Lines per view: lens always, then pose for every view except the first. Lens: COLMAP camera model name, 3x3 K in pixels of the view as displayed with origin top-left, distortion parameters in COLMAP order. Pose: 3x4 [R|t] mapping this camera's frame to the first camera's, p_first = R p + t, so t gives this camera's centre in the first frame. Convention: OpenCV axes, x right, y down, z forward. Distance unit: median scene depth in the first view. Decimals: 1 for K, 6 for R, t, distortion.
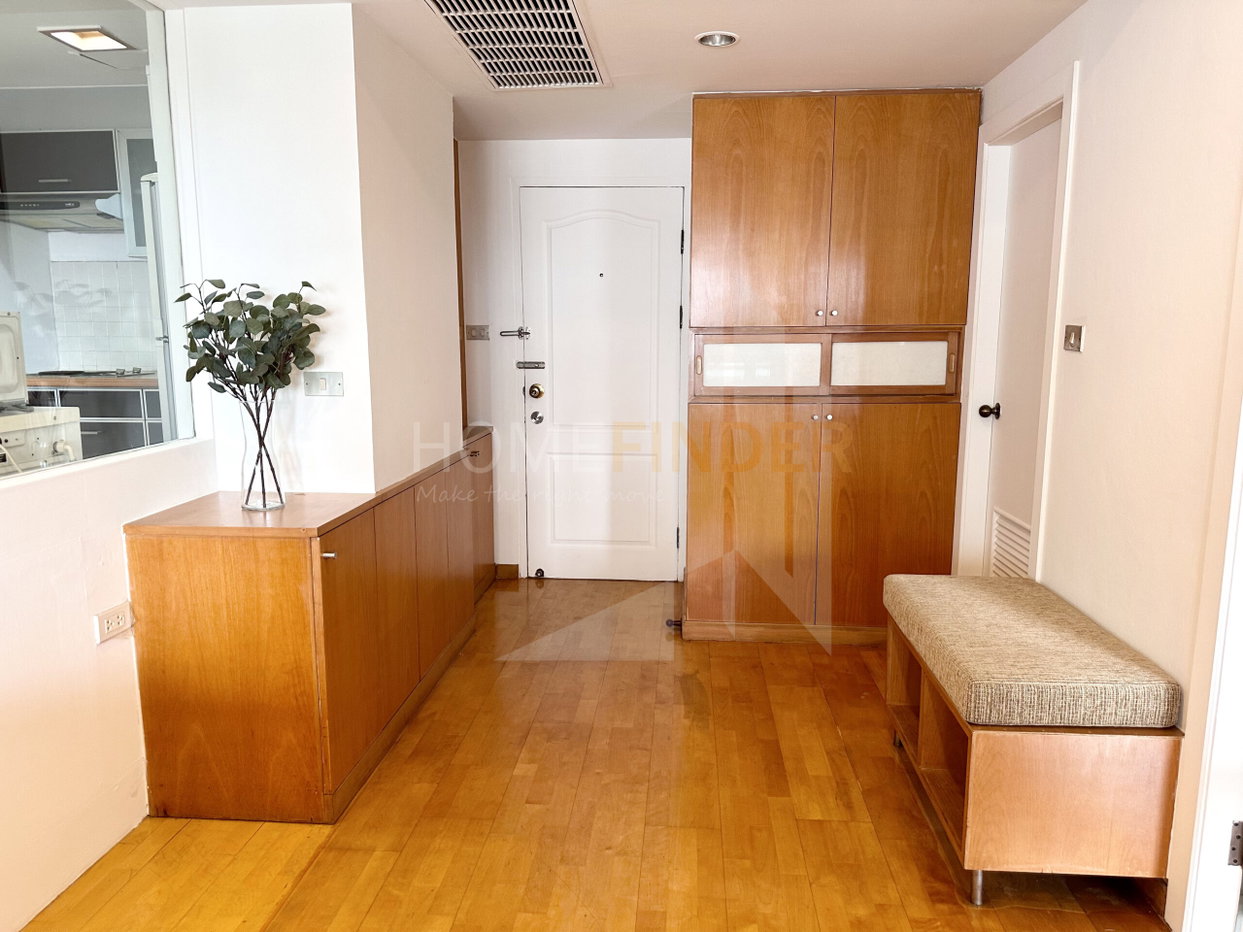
lens RADIAL K [[858.9, 0, 621.5], [0, 858.9, 466.0], [0, 0, 1]] dist [0.007541, -0.000227]
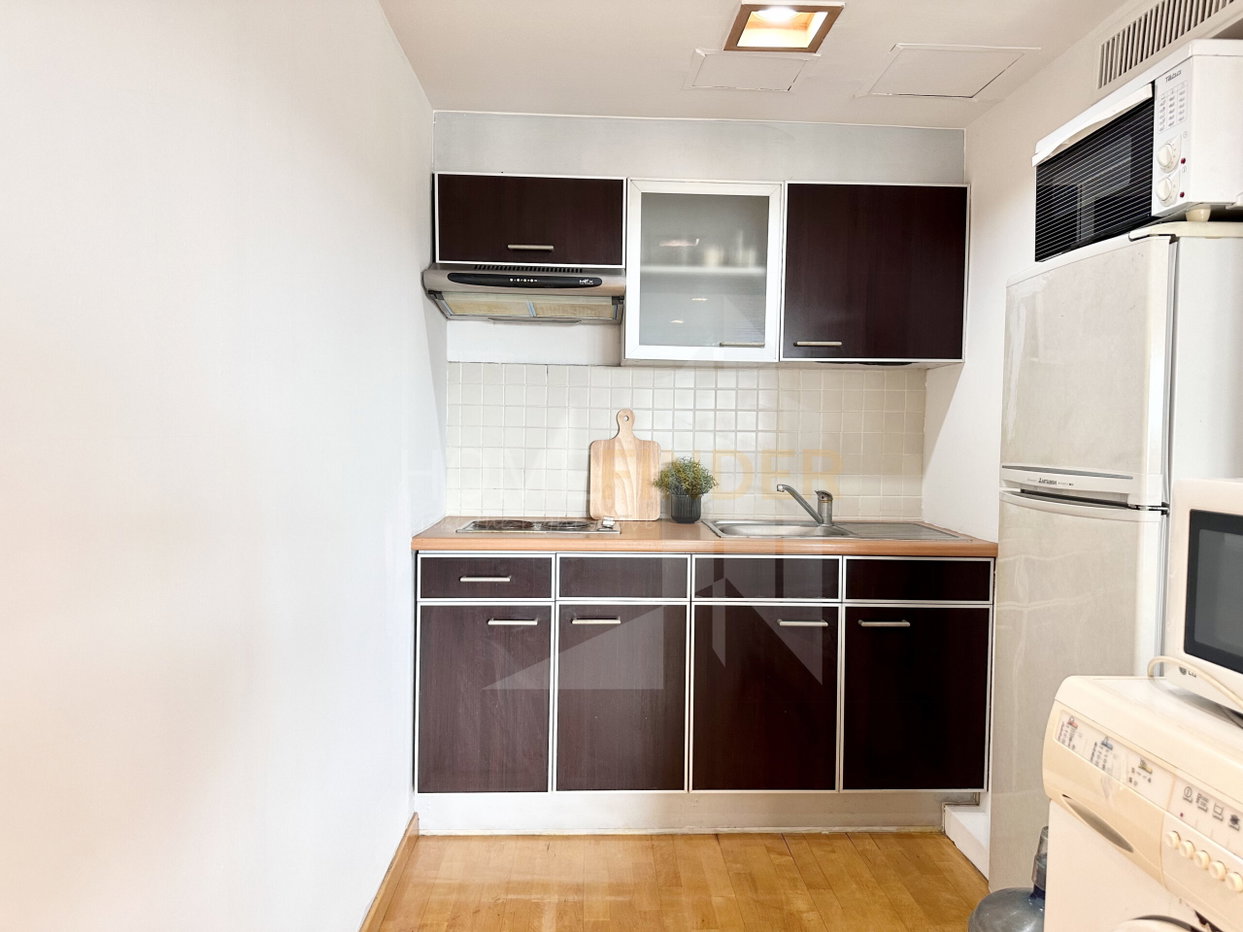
lens RADIAL K [[858.9, 0, 621.5], [0, 858.9, 466.0], [0, 0, 1]] dist [0.007541, -0.000227]
pose [[0.994590, 0.004228, 0.103794, -0.681666], [0.007647, 0.993480, -0.113749, -0.082435], [-0.103598, 0.113928, 0.988073, 0.347140]]
